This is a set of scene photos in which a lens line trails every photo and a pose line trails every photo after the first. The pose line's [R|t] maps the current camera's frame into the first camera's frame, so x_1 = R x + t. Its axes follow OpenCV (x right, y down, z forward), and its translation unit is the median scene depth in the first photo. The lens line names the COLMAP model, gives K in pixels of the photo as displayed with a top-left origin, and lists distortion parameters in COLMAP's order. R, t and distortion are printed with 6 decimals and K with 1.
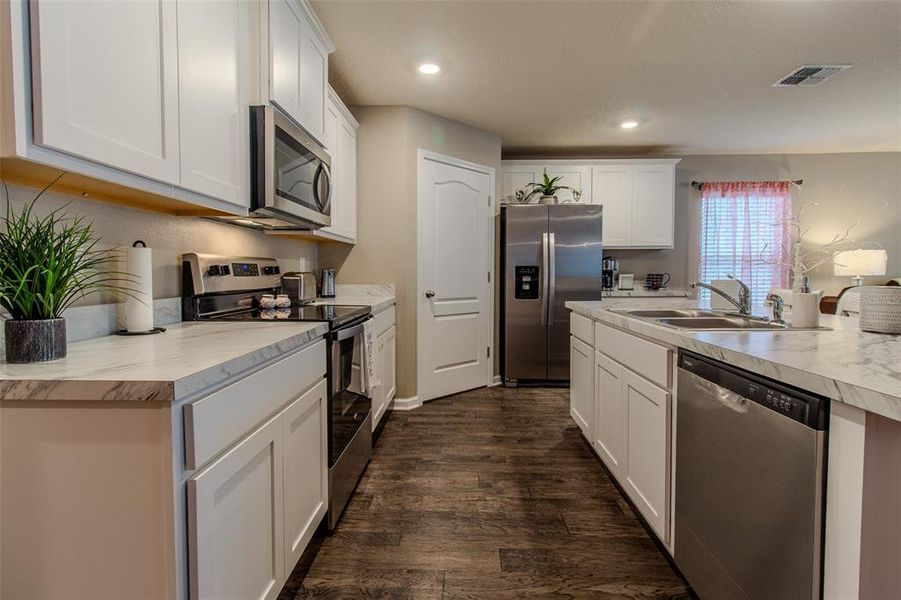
lens RADIAL K [[427.2, 0, 452.9], [0, 427.2, 287.2], [0, 0, 1]] dist [-0.000638, 0.000400]
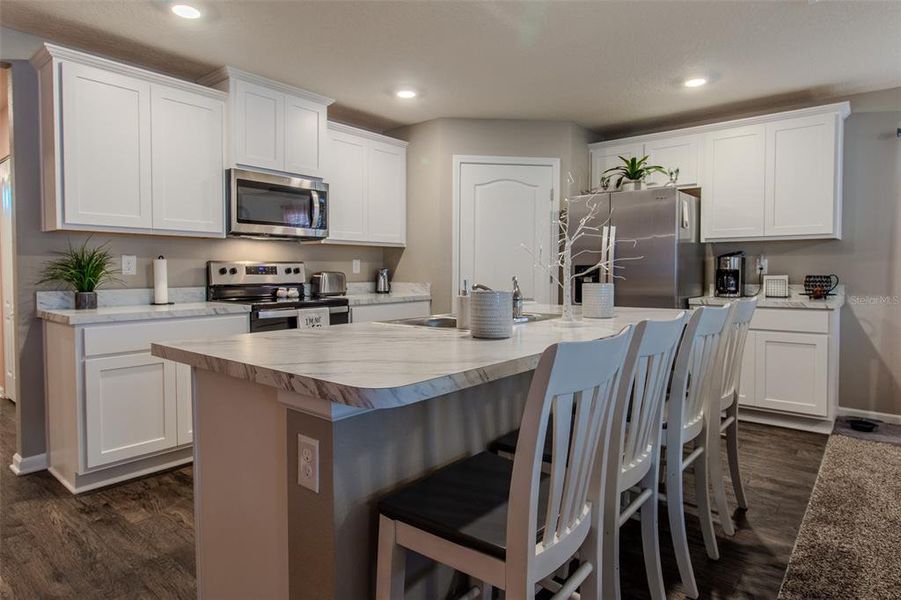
lens RADIAL K [[505.8, 0, 453.9], [0, 505.8, 286.2], [0, 0, 1]] dist [-0.003190, -0.000563]
pose [[0.785914, 0.021104, -0.617976, 0.845320], [-0.023241, 0.999719, 0.004584, -0.006669], [0.617899, 0.010759, 0.786184, 0.020611]]
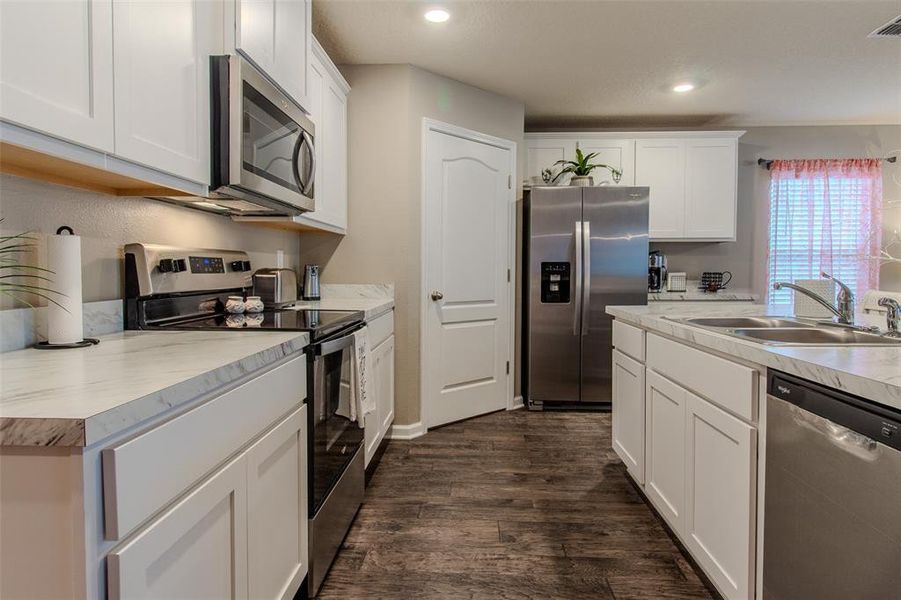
lens RADIAL K [[505.8, 0, 453.9], [0, 505.8, 286.2], [0, 0, 1]] dist [-0.003190, -0.000563]
pose [[0.999881, 0.002938, -0.015174, -0.008199], [-0.002989, 0.999990, -0.003345, 0.000197], [0.015164, 0.003390, 0.999879, 0.048958]]
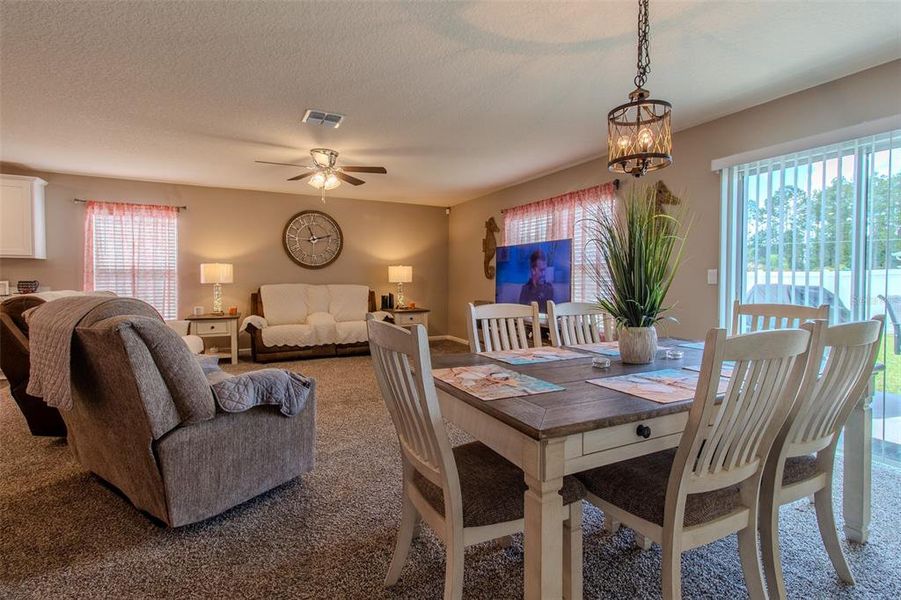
lens RADIAL K [[437.8, 0, 462.1], [0, 437.8, 290.5], [0, 0, 1]] dist [-0.001922, -0.000156]
pose [[0.873386, -0.005839, 0.486993, 1.417596], [0.011938, 0.999884, -0.009422, 0.024875], [-0.486882, 0.014043, 0.873355, -0.767079]]
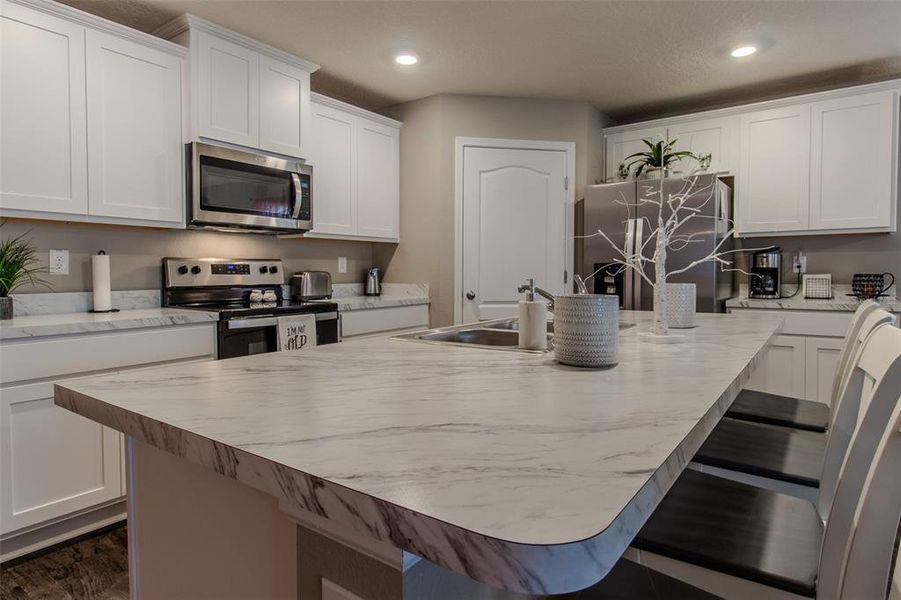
lens RADIAL K [[505.8, 0, 453.9], [0, 505.8, 286.2], [0, 0, 1]] dist [-0.003190, -0.000563]
pose [[0.820821, 0.017150, -0.570928, 0.656057], [-0.019847, 0.999802, 0.001500, -0.004928], [0.570840, 0.010100, 0.820999, 0.124898]]
